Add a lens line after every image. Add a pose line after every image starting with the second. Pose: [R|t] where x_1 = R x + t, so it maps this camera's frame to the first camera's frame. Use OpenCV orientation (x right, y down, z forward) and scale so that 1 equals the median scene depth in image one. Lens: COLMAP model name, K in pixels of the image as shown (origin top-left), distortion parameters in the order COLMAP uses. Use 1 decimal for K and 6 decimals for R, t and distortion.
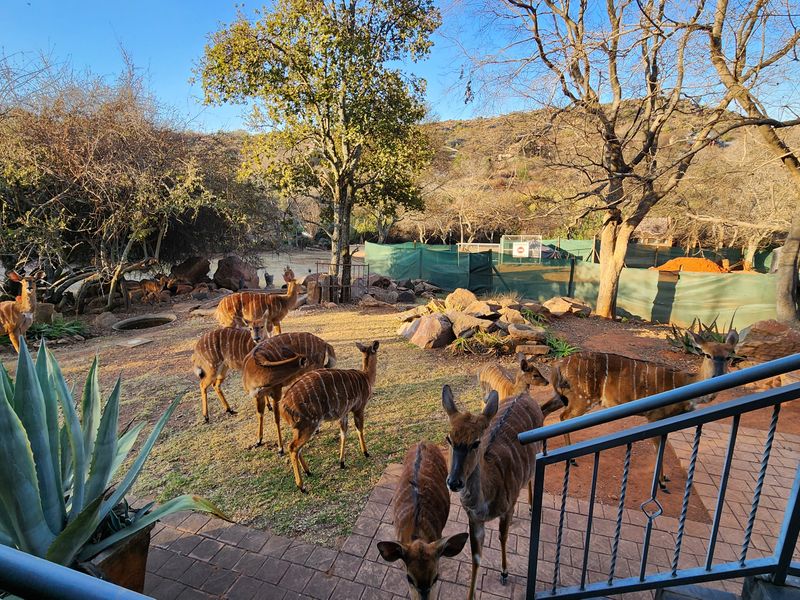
lens RADIAL K [[440.4, 0, 400.0], [0, 440.4, 300.0], [0, 0, 1]] dist [-0.001043, -0.000071]
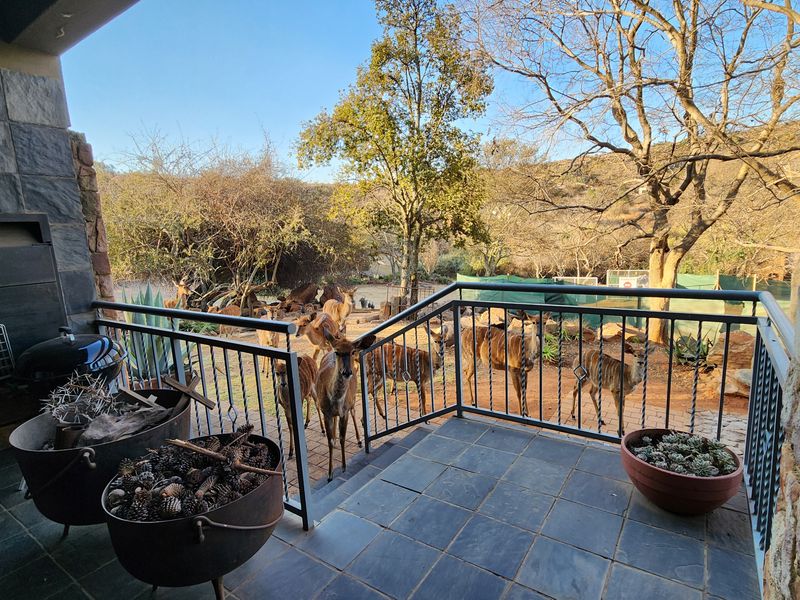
lens RADIAL K [[440.4, 0, 400.0], [0, 440.4, 300.0], [0, 0, 1]] dist [-0.001043, -0.000071]
pose [[0.959021, 0.020756, -0.282572, 0.198030], [-0.045199, 0.995749, -0.080258, 0.053739], [0.279705, 0.089741, 0.955883, -0.159715]]
